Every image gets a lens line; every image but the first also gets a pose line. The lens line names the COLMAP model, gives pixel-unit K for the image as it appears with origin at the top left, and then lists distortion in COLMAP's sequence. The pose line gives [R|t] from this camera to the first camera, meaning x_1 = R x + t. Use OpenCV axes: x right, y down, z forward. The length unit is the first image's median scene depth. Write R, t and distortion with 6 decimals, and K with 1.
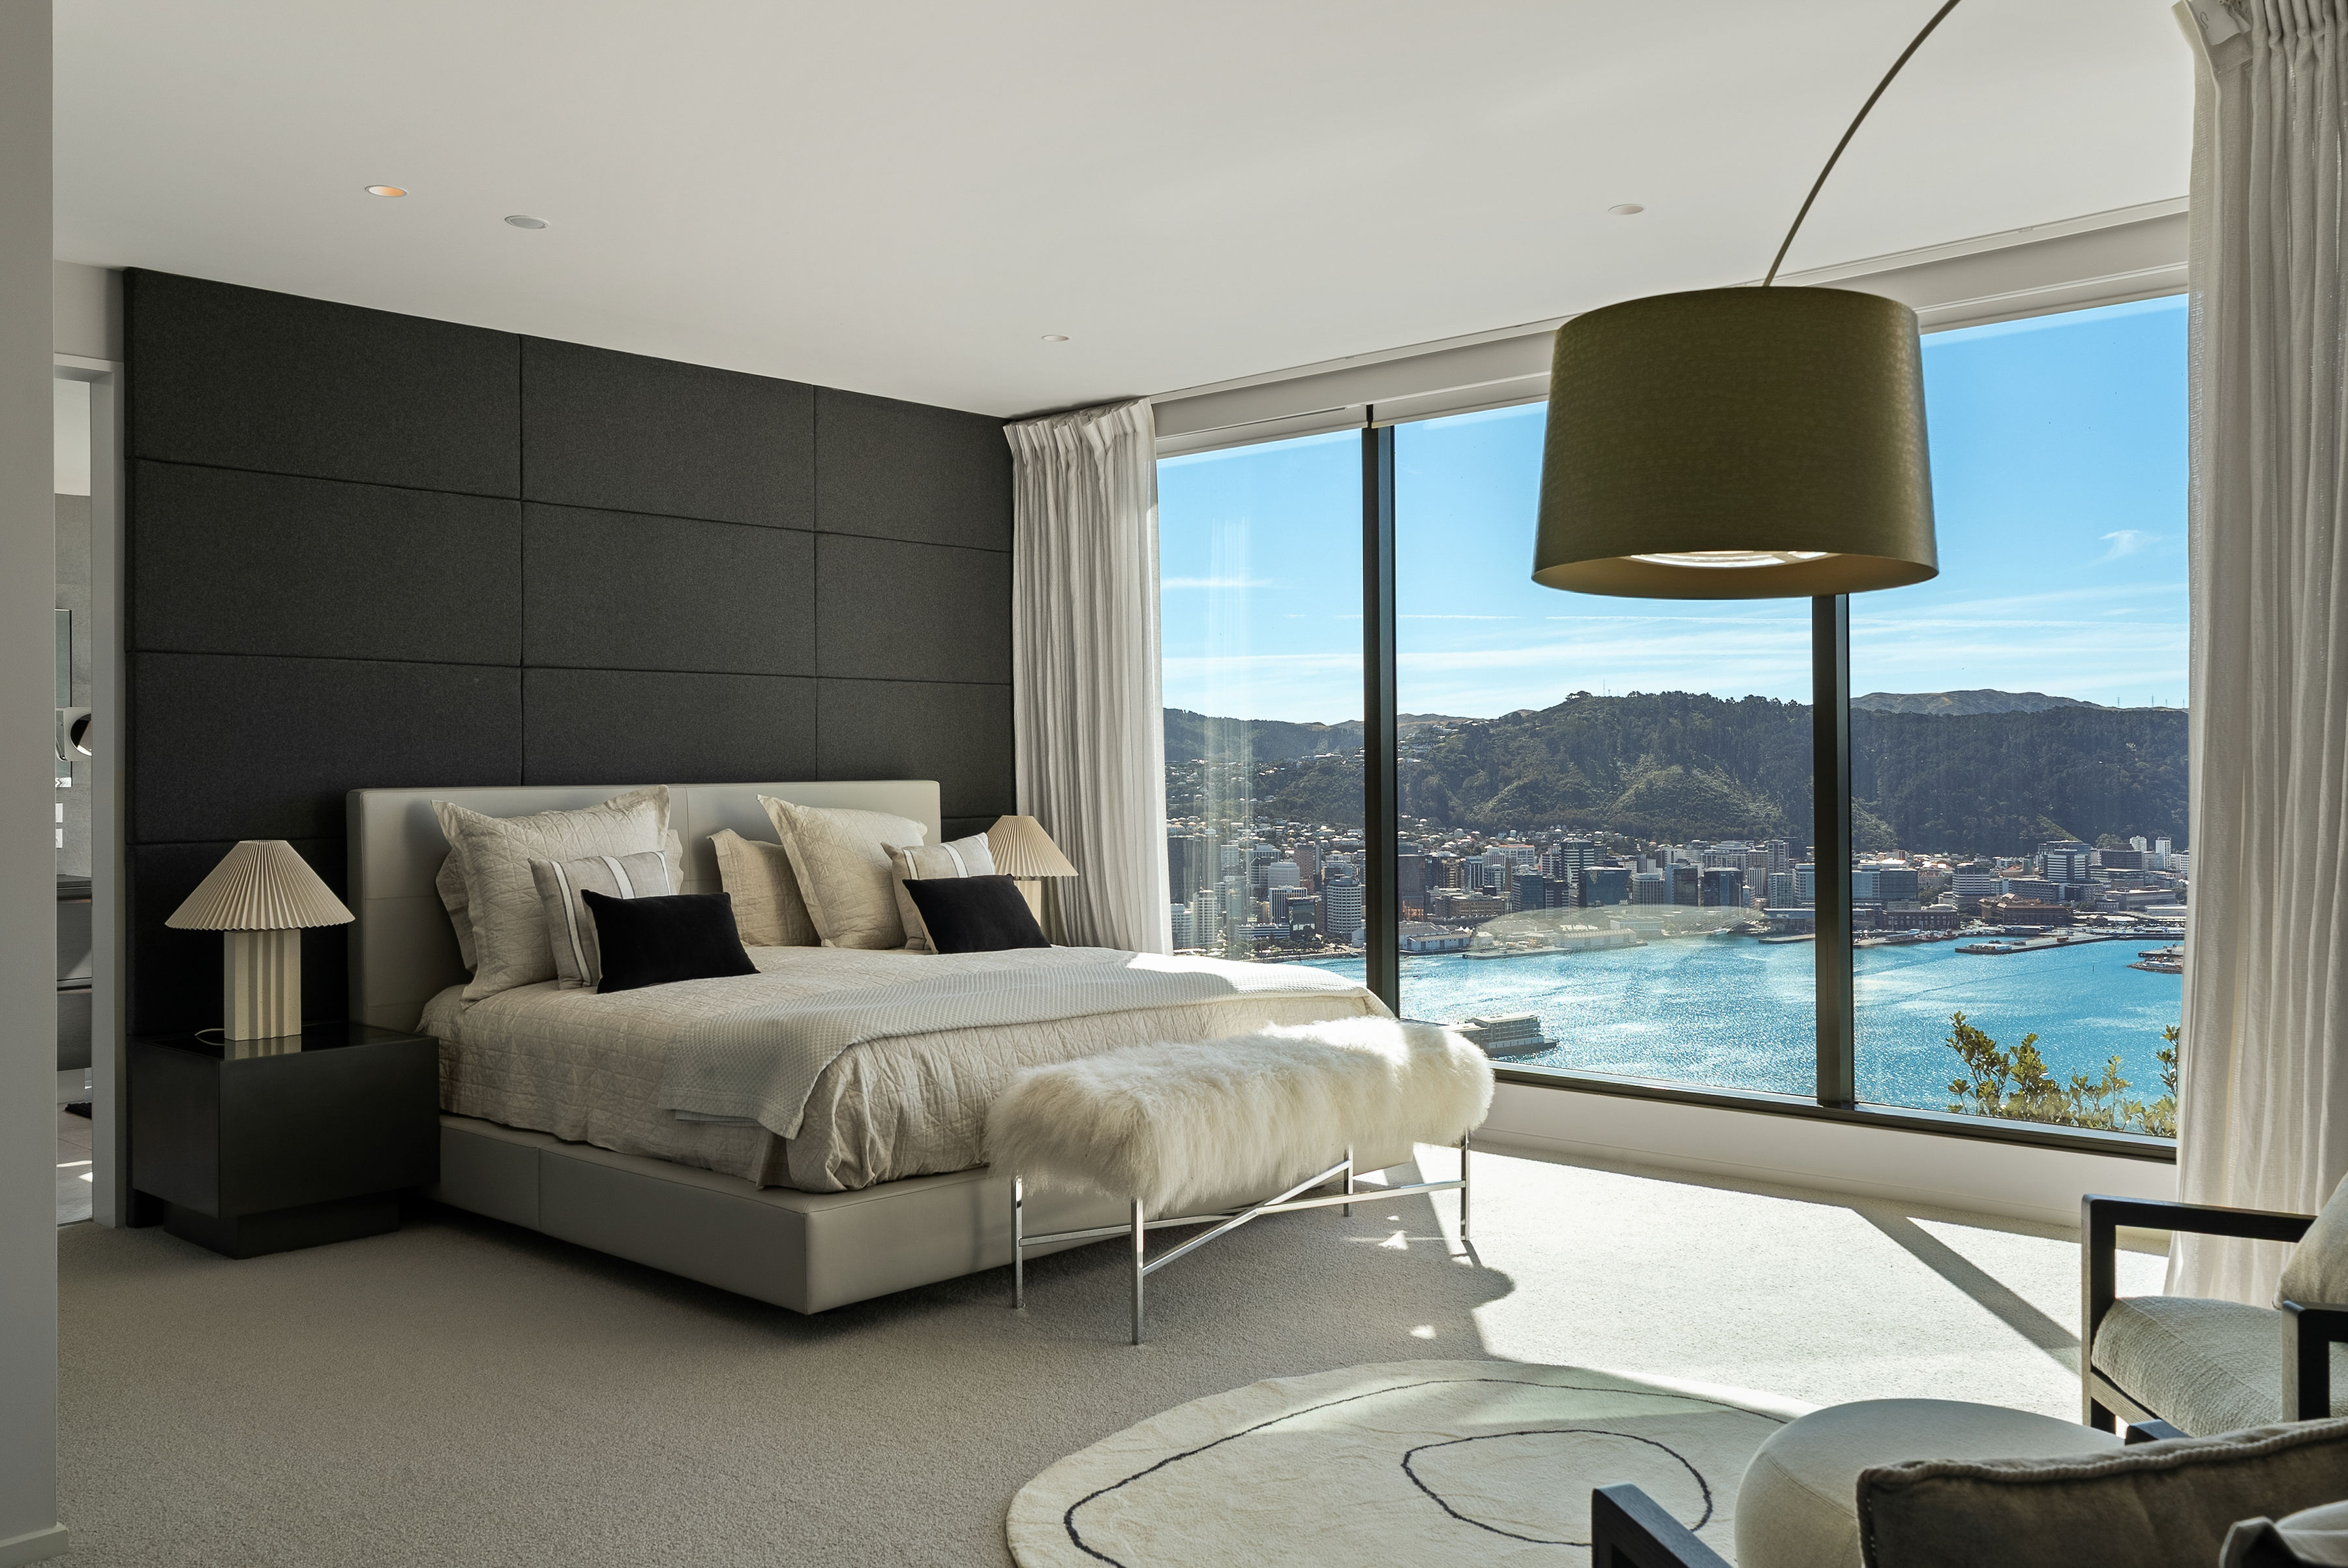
lens RADIAL K [[1988.1, 0, 1174.0], [0, 1988.1, 784.0], [0, 0, 1]] dist [0.002267, 0.000801]
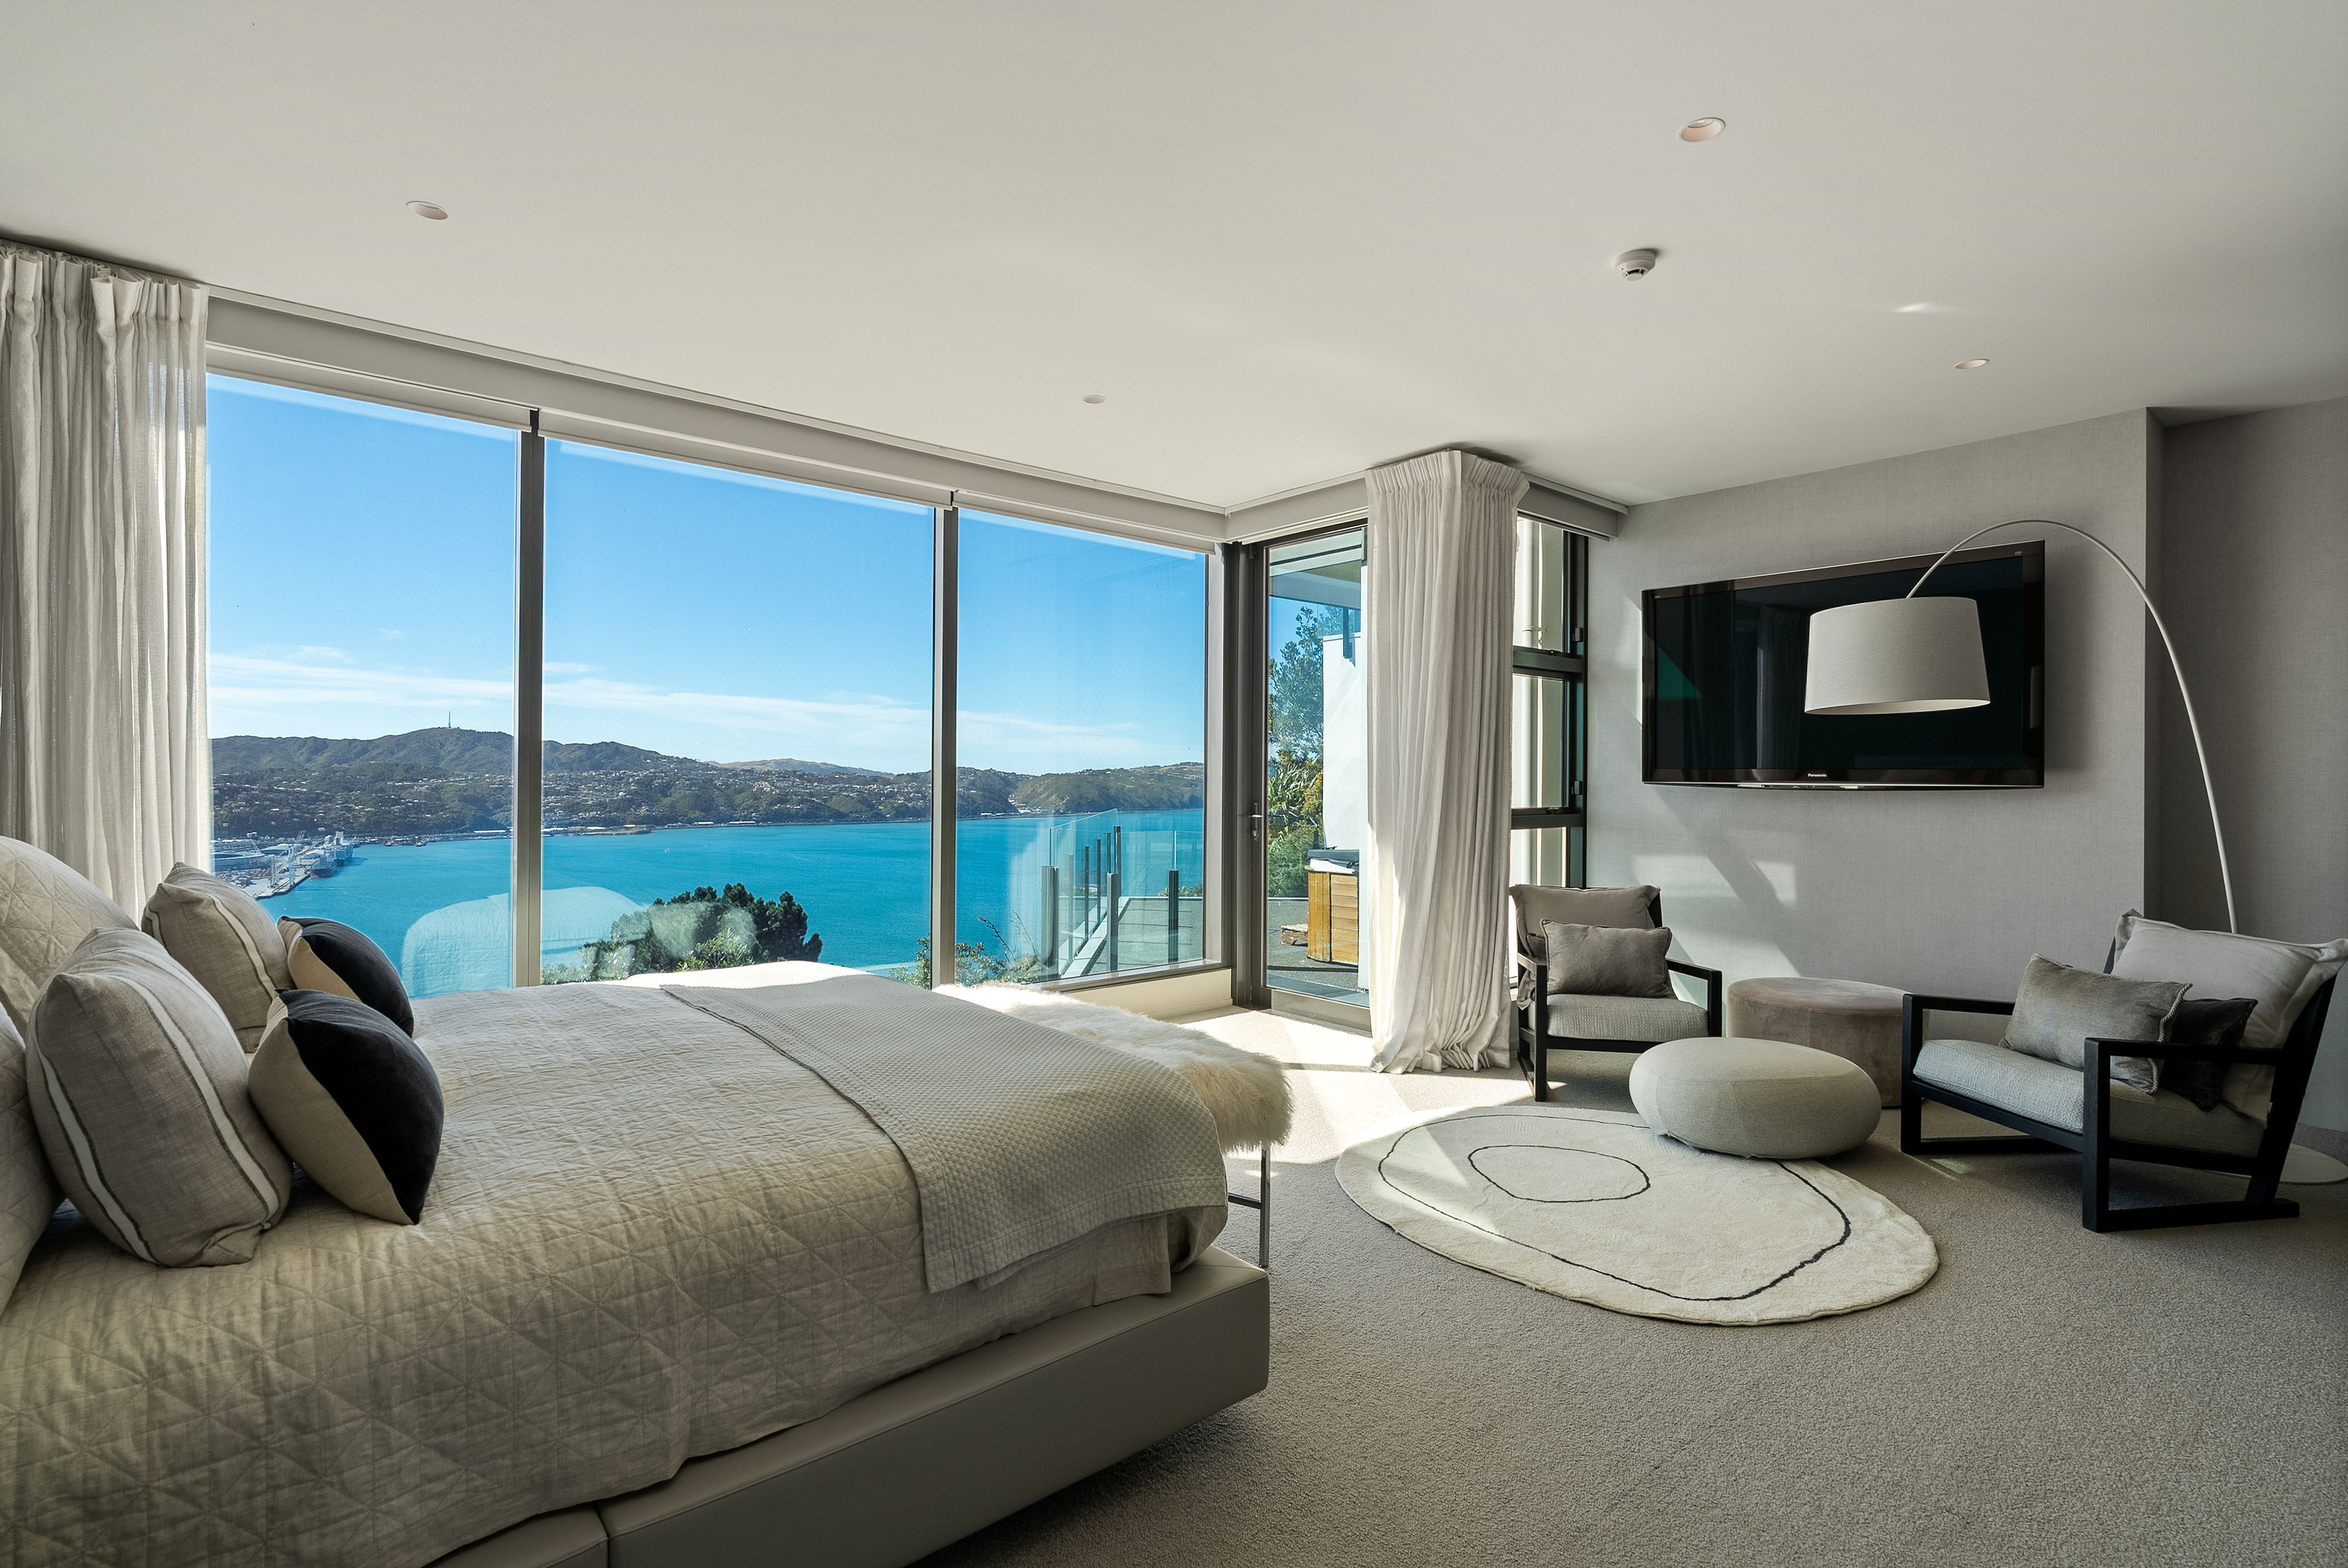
lens RADIAL K [[1130.8, 0, 1174.0], [0, 1130.8, 784.0], [0, 0, 1]] dist [-0.000047, 0.000039]
pose [[0.094900, 0.004590, 0.995476, -0.436361], [0.000120, 0.999989, -0.004622, -0.000288], [-0.995487, 0.000558, 0.094898, 0.625334]]
